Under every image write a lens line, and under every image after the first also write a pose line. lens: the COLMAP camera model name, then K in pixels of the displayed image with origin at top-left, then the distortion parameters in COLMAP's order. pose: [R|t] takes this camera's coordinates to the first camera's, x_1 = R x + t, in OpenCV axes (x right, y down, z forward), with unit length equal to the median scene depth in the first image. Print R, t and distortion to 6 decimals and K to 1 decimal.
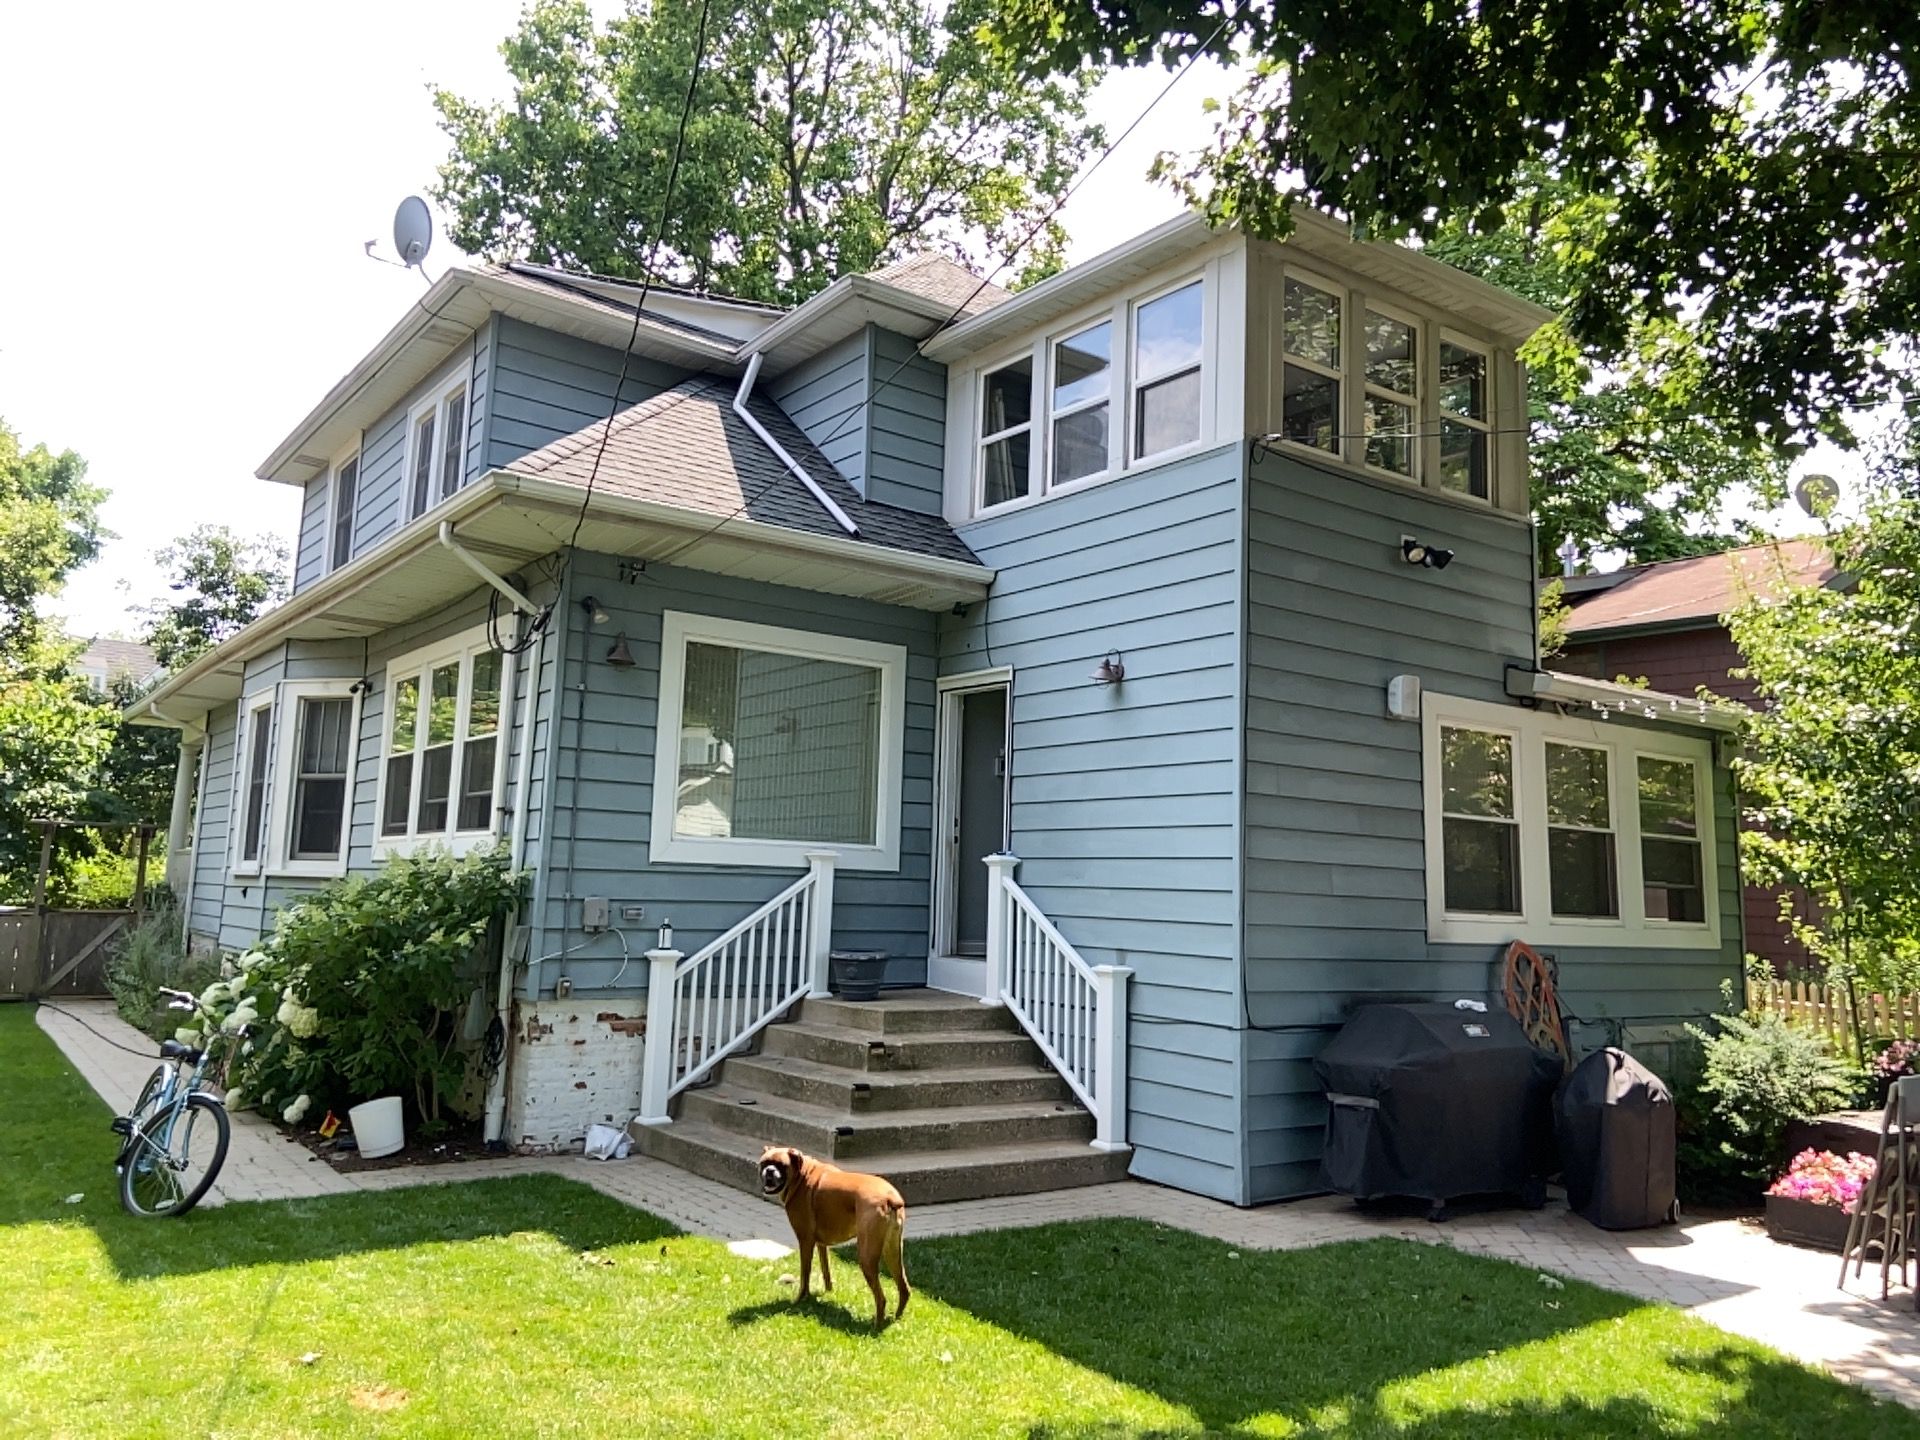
lens RADIAL K [[1440.3, 0, 960.0], [0, 1440.3, 720.0], [0, 0, 1]] dist [0.007054, 0.002146]
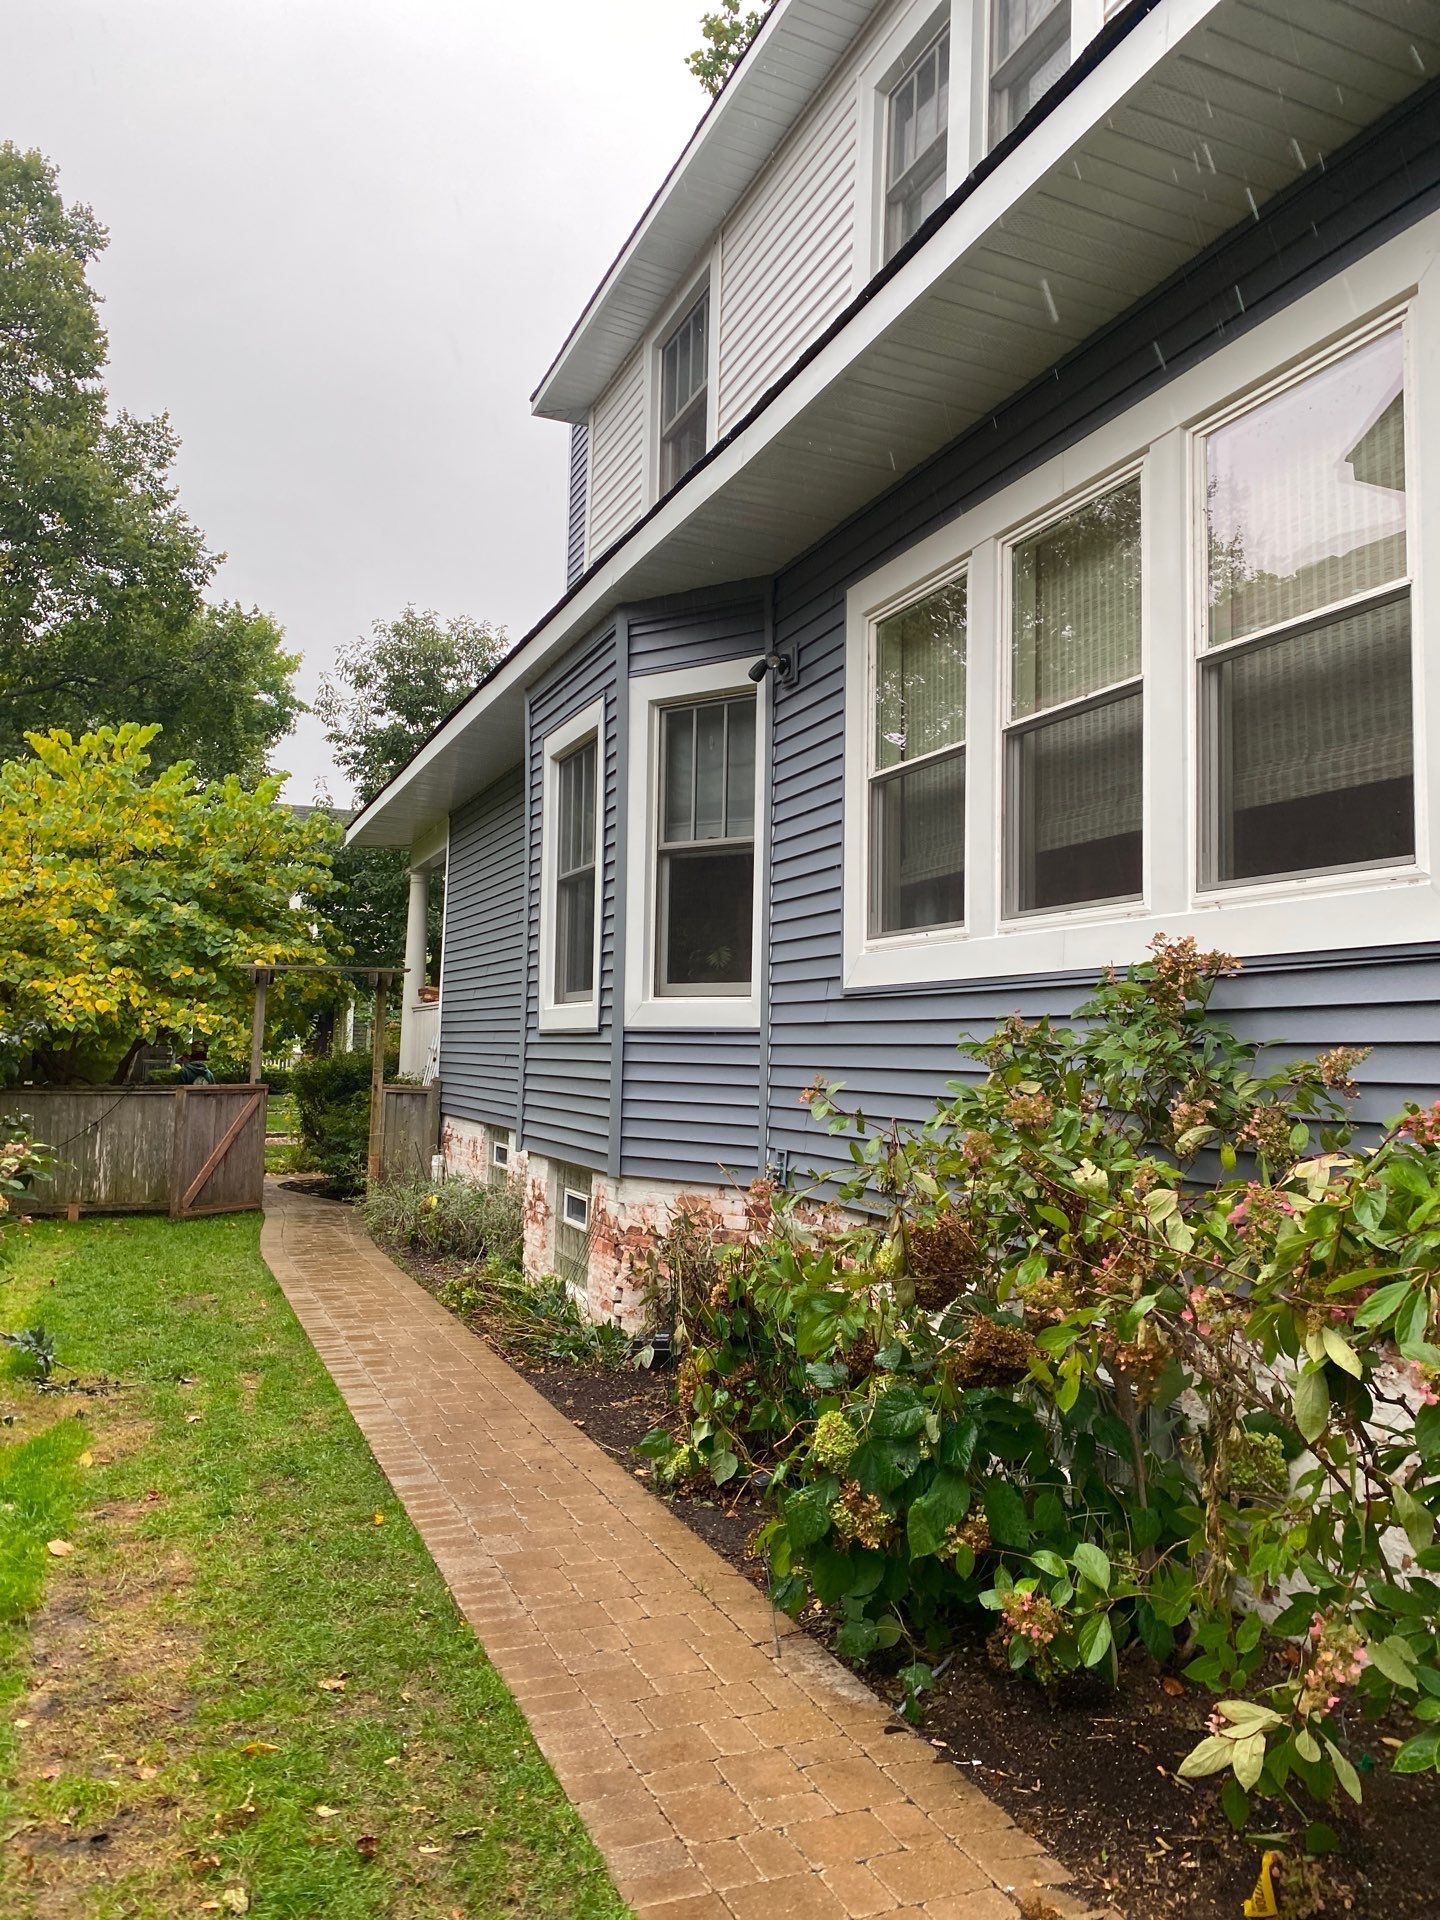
lens RADIAL K [[1337.7, 0, 720.0], [0, 1337.7, 960.0], [0, 0, 1]] dist [-0.000460, 0.000192]
pose [[0.972891, -0.030991, -0.229176, -0.320476], [0.041691, 0.998248, 0.041995, 0.061788], [0.227473, -0.050411, 0.972479, 0.507802]]
